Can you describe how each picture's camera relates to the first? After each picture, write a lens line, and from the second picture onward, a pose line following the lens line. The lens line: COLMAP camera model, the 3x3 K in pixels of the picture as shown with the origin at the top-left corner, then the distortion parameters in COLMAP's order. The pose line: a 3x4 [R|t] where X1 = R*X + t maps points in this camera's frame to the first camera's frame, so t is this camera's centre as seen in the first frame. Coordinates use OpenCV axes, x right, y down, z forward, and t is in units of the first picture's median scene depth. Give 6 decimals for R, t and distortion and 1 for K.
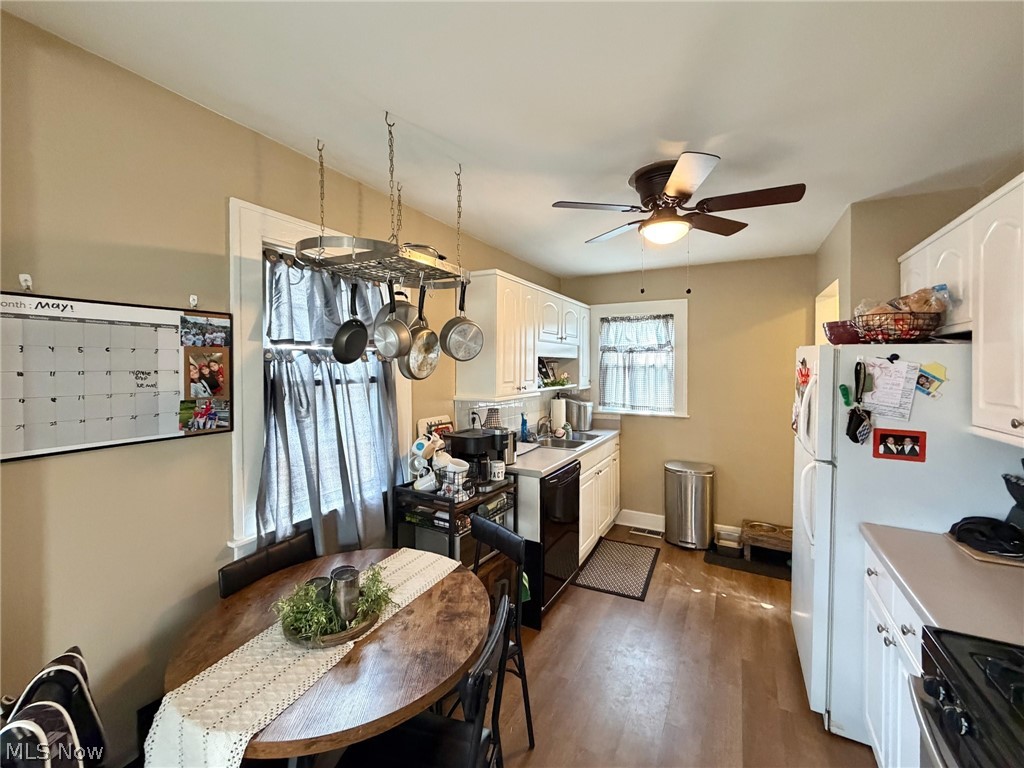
lens RADIAL K [[435.7, 0, 505.3], [0, 435.7, 371.3], [0, 0, 1]] dist [-0.001602, -0.000186]
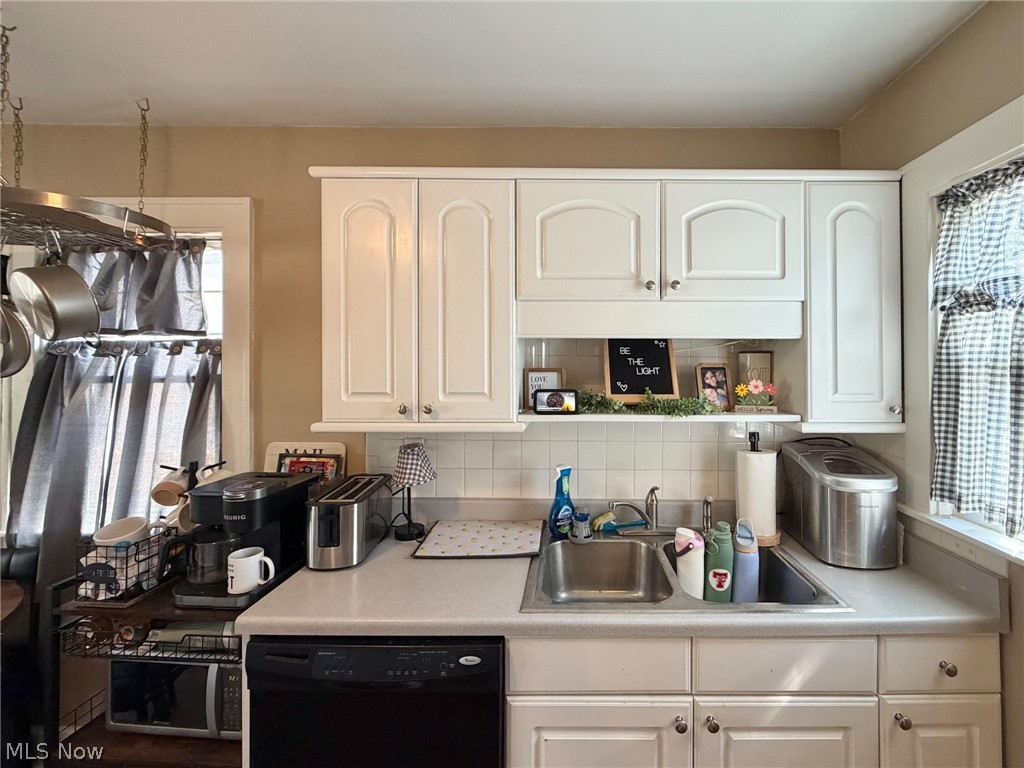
lens RADIAL K [[425.4, 0, 518.2], [0, 425.4, 348.4], [0, 0, 1]] dist [-0.000514, 0.000003]
pose [[0.476189, -0.007967, -0.879307, 0.527511], [-0.010638, 0.999834, -0.014820, -0.023273], [0.879279, 0.016411, 0.476025, 0.993660]]
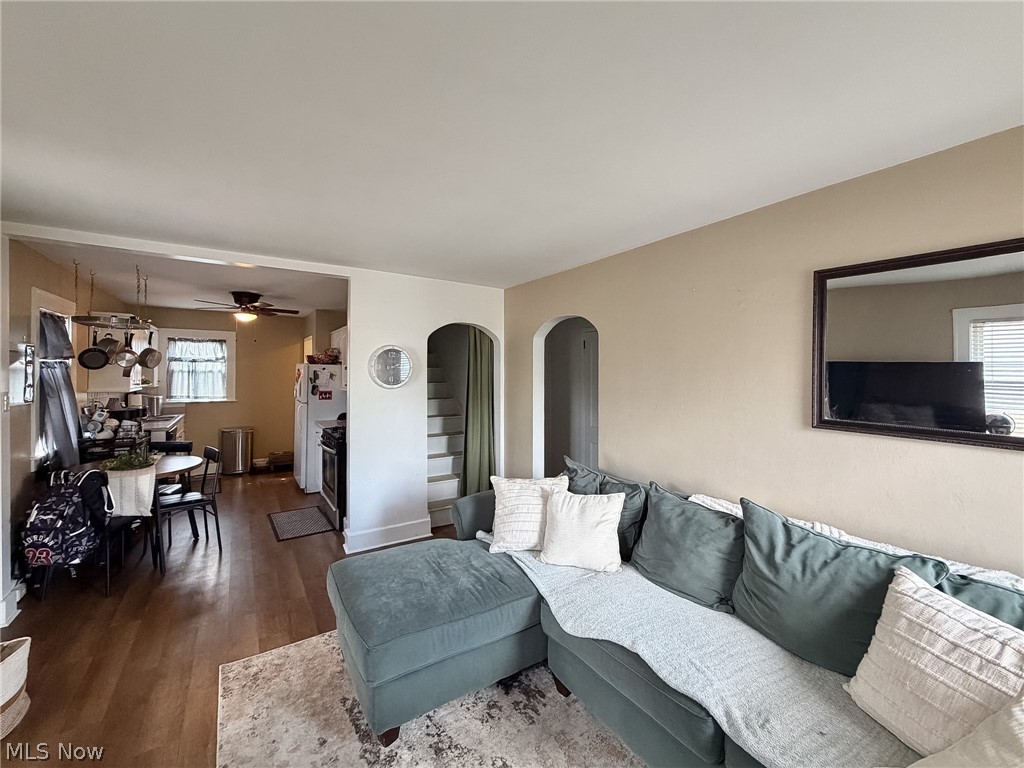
lens RADIAL K [[410.7, 0, 513.2], [0, 410.7, 370.5], [0, 0, 1]] dist [-0.000233, -0.000036]
pose [[0.471509, 0.006802, 0.881835, -0.691727], [0.006543, 0.999916, -0.011211, 0.014875], [-0.881837, 0.011056, 0.471425, -1.018905]]
